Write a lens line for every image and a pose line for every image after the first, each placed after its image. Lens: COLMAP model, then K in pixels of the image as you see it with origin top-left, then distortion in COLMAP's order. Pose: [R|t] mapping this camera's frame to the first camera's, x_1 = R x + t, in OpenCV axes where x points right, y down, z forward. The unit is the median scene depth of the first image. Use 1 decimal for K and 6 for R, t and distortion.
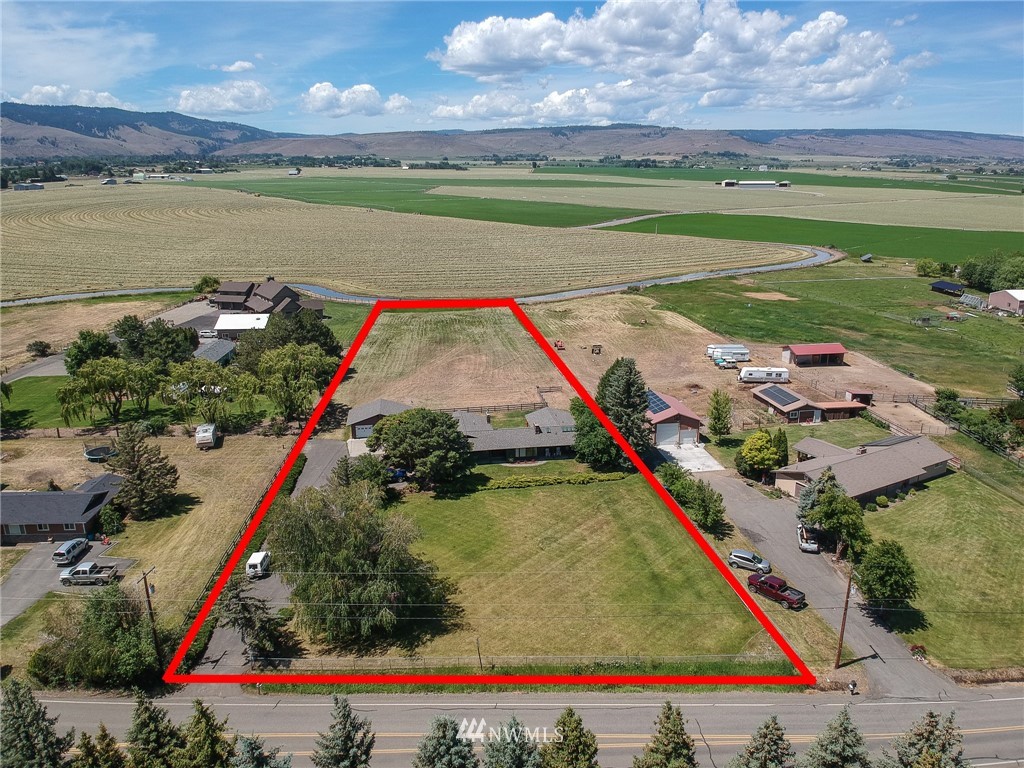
lens RADIAL K [[748.8, 0, 518.5], [0, 748.8, 376.6], [0, 0, 1]] dist [0.119685, -0.219327]
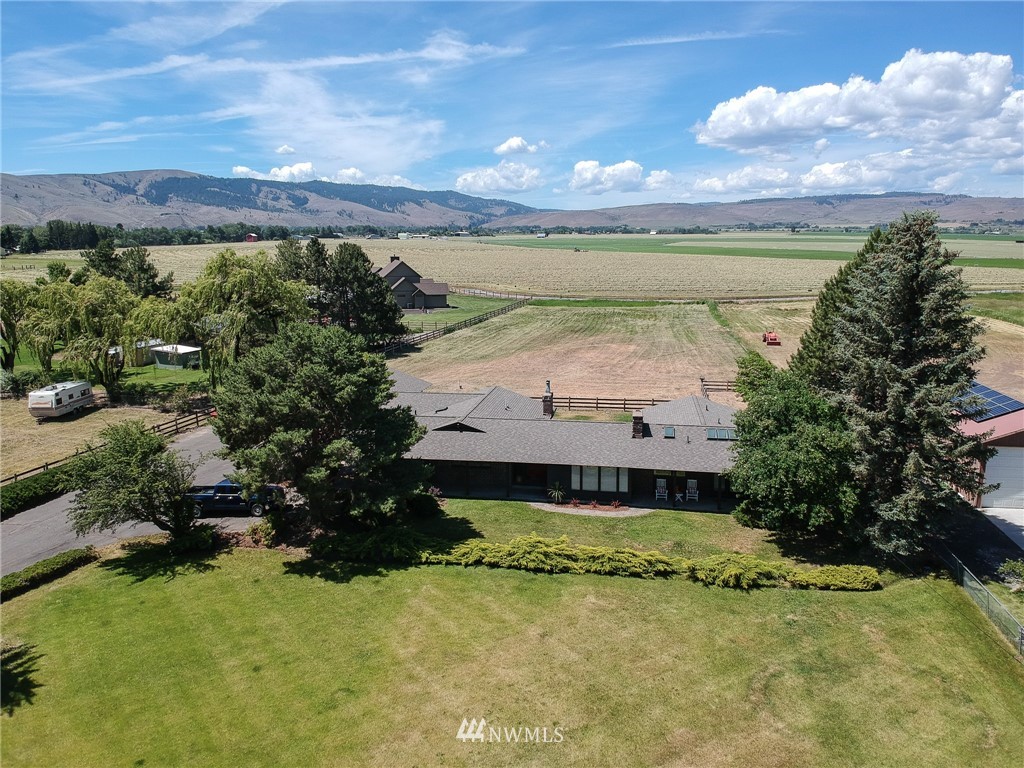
lens RADIAL K [[748.8, 0, 518.5], [0, 748.8, 376.6], [0, 0, 1]] dist [0.119685, -0.219327]
pose [[0.948084, 0.056938, -0.312882, 0.089624], [-0.085368, 0.993298, -0.077922, 0.083620], [0.306348, 0.100587, 0.946590, 0.632028]]
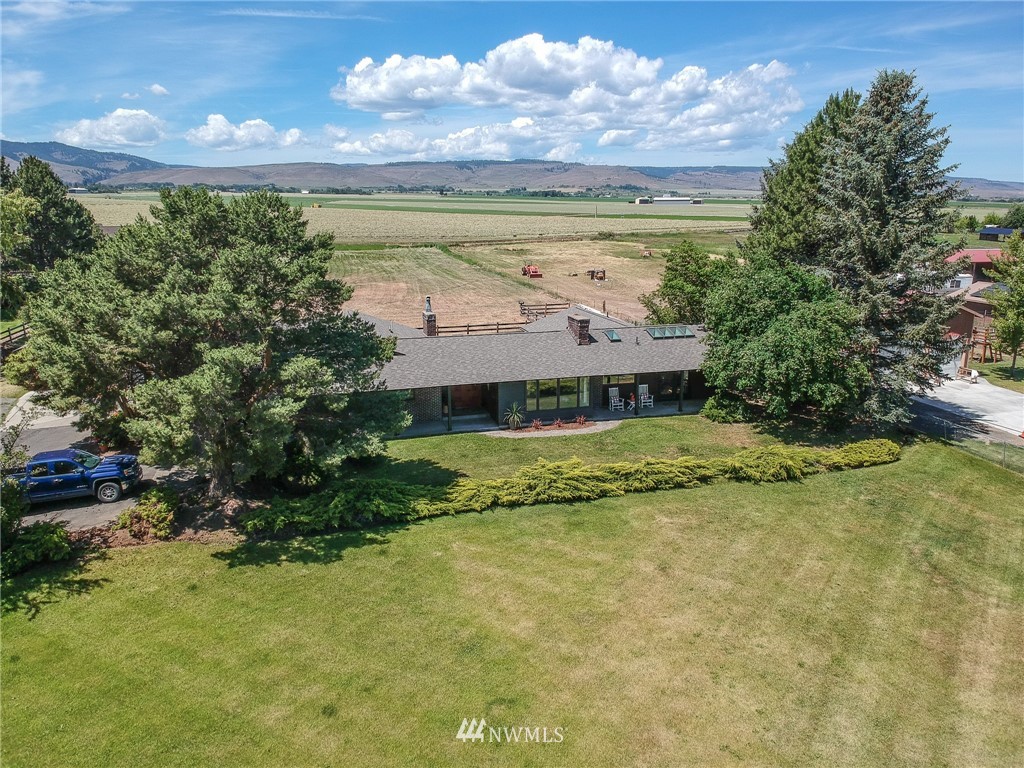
lens RADIAL K [[748.8, 0, 518.5], [0, 748.8, 376.6], [0, 0, 1]] dist [0.119685, -0.219327]
pose [[0.992631, -0.023437, 0.118888, -0.045840], [0.028670, 0.998685, -0.042499, 0.108373], [-0.117735, 0.045594, 0.991998, 0.695145]]
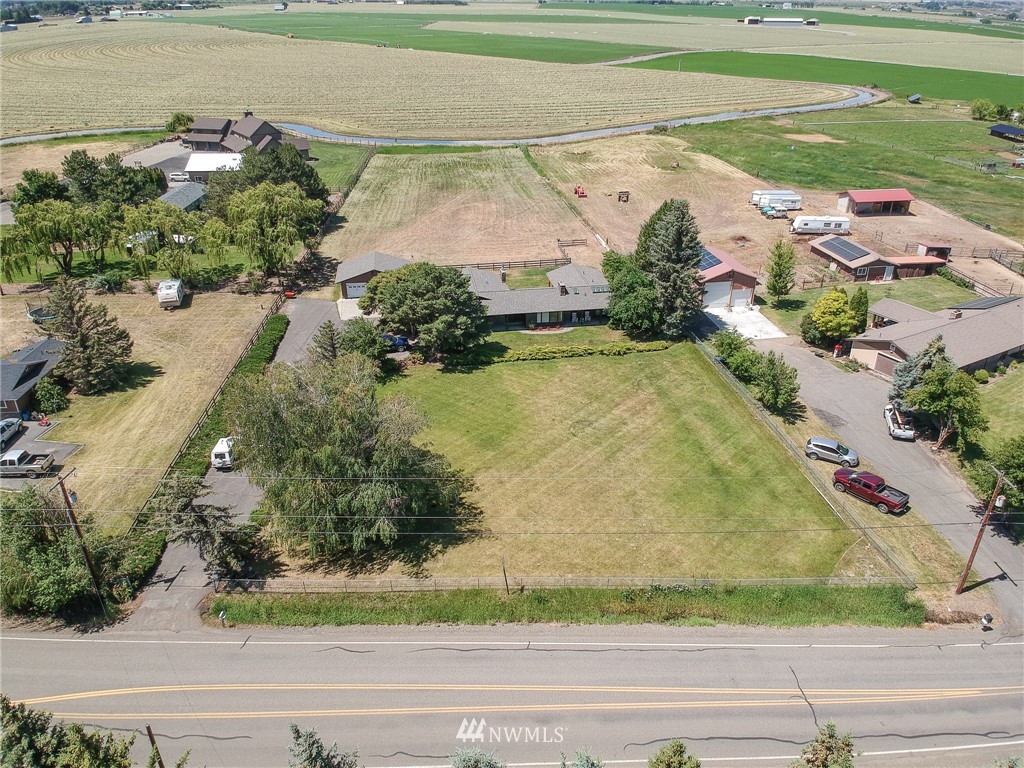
lens RADIAL K [[748.8, 0, 518.5], [0, 748.8, 376.6], [0, 0, 1]] dist [0.119685, -0.219327]
pose [[0.999985, 0.004768, -0.002535, -0.022633], [-0.004219, 0.982842, 0.184404, 0.012488], [0.003370, -0.184390, 0.982847, 0.166912]]
